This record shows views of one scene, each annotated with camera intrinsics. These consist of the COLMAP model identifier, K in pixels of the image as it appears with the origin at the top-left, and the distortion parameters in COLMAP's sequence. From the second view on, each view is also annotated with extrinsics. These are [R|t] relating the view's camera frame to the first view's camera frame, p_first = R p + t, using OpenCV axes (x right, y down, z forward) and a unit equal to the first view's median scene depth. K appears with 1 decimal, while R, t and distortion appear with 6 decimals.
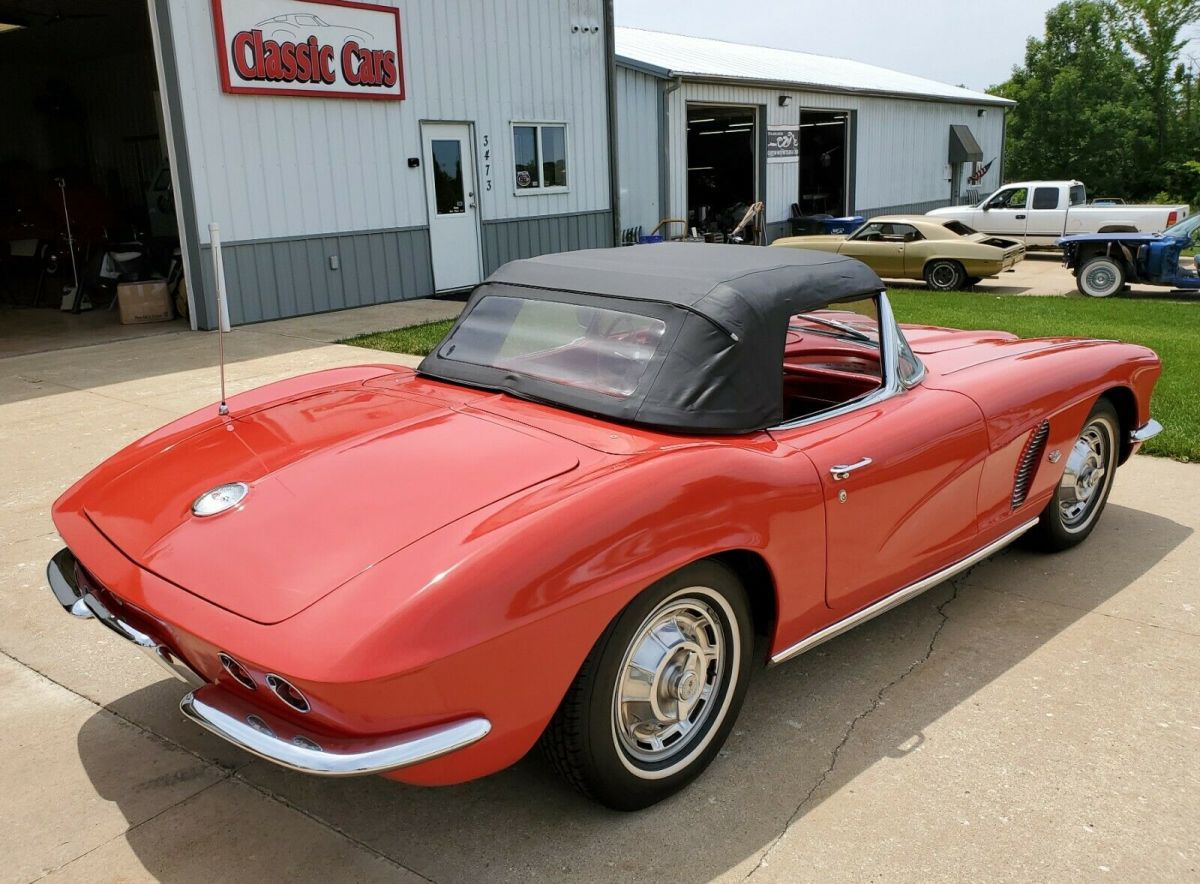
lens RADIAL K [[1062.1, 0, 525.9], [0, 1062.1, 443.5], [0, 0, 1]] dist [0.002826, 0.000340]
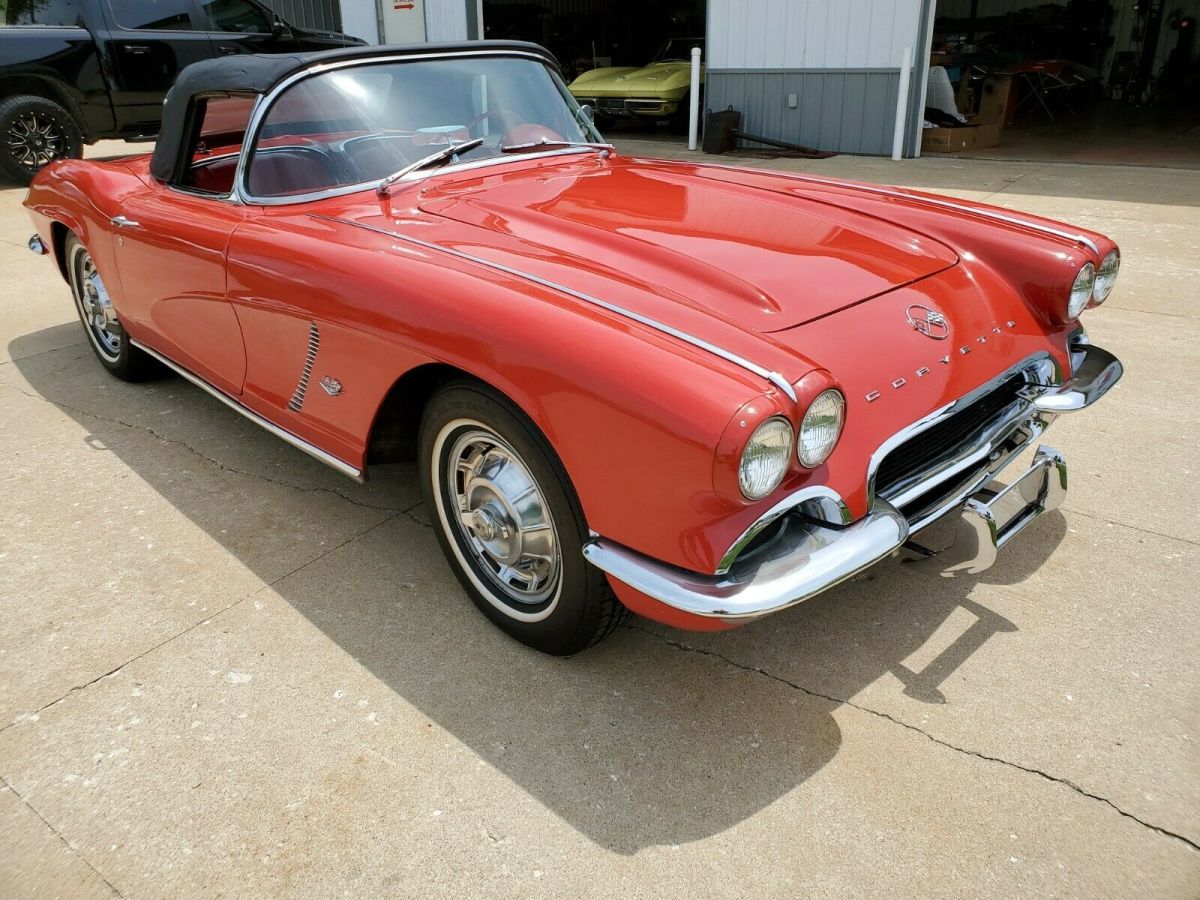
lens RADIAL K [[939.2, 0, 607.1], [0, 939.2, 406.5], [0, 0, 1]] dist [0.013056, 0.013711]
pose [[0.028997, 0.390635, -0.920089, 0.357424], [-0.227372, 0.898924, 0.374483, -0.082697], [0.973376, 0.198344, 0.114885, 0.369591]]
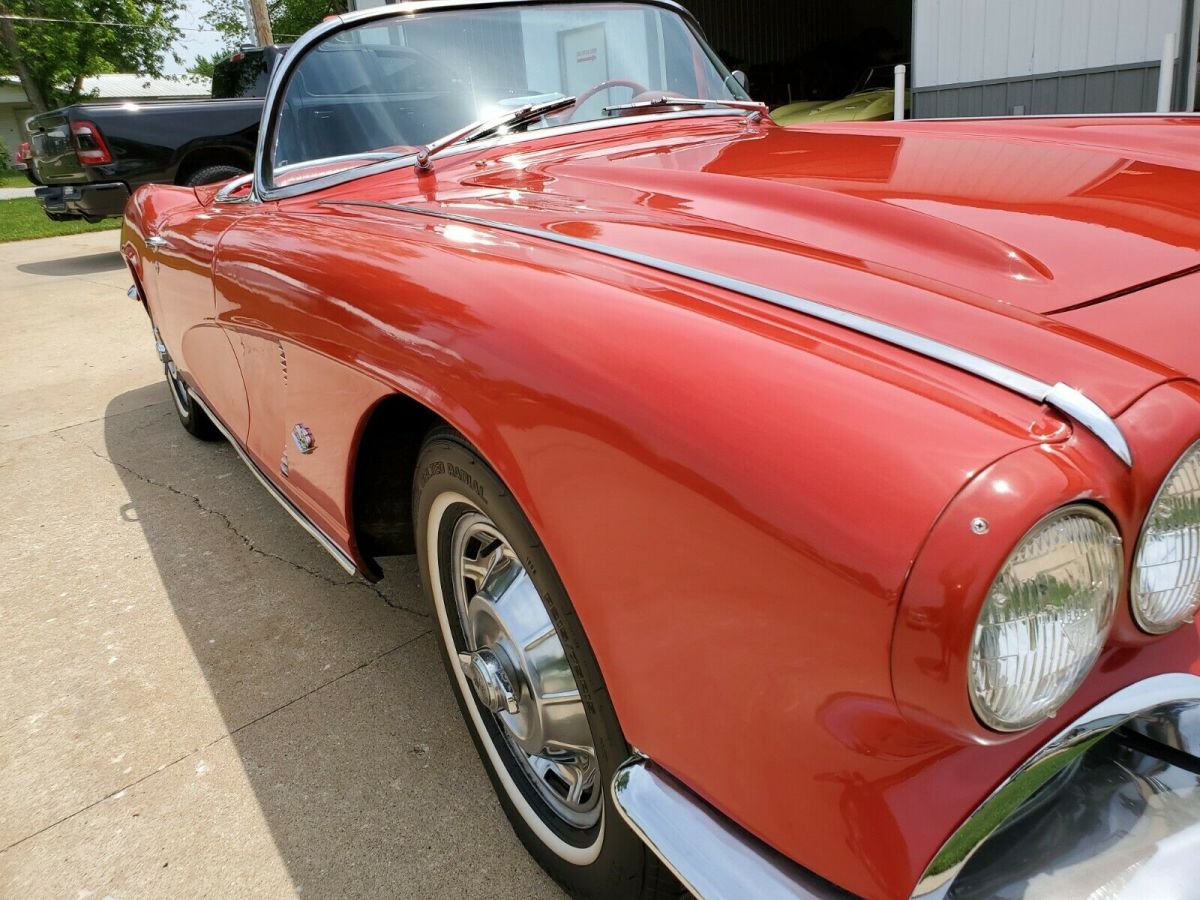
lens RADIAL K [[942.7, 0, 601.8], [0, 942.7, 422.0], [0, 0, 1]] dist [-0.000876, 0.035797]
pose [[-0.173852, 0.344527, -0.922538, 0.281718], [-0.142861, 0.918070, 0.369780, -0.054566], [0.974354, 0.196082, -0.110389, 0.389897]]
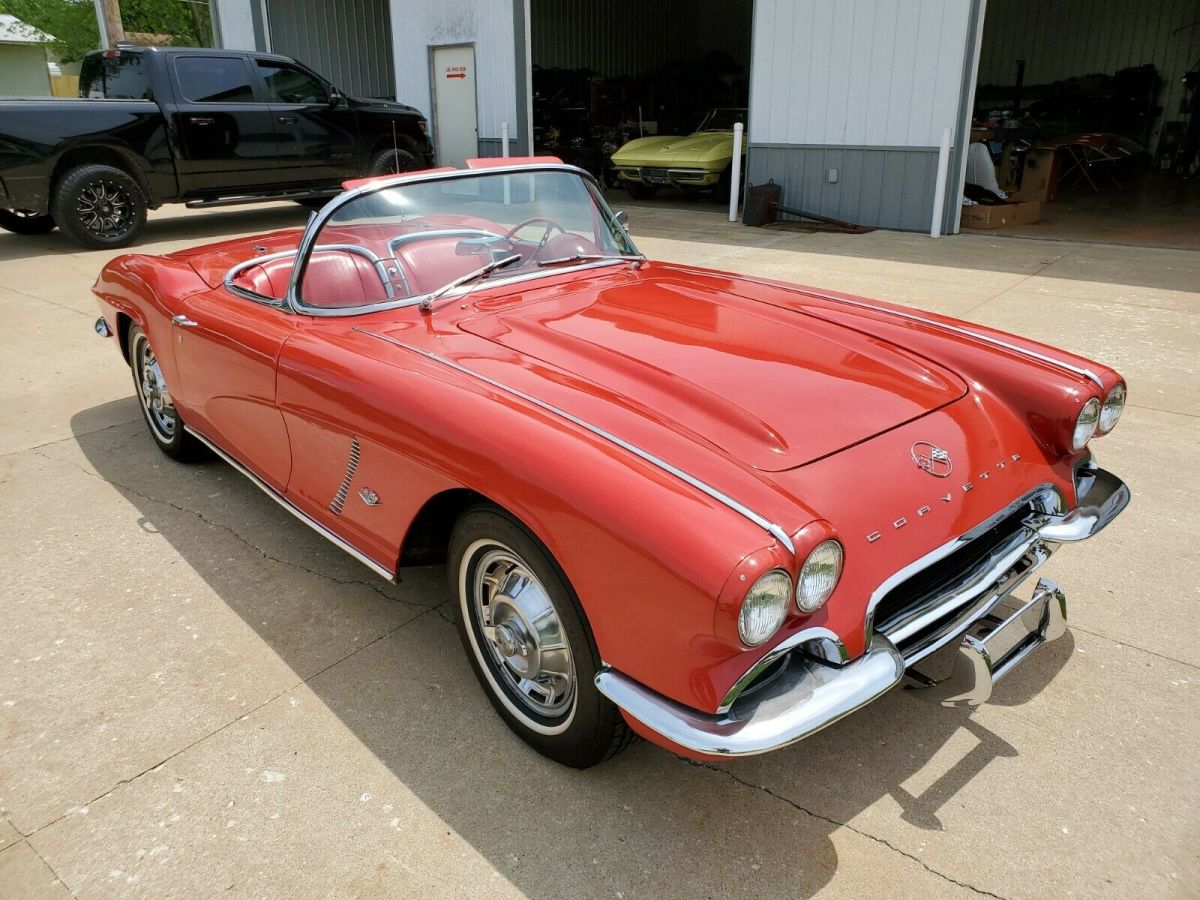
lens RADIAL K [[942.9, 0, 613.8], [0, 942.9, 421.8], [0, 0, 1]] dist [-0.006688, 0.039973]
pose [[-0.013983, 0.356975, -0.934009, 0.362524], [-0.236825, 0.906340, 0.349945, -0.102094], [0.971452, 0.226090, 0.071867, 0.369298]]
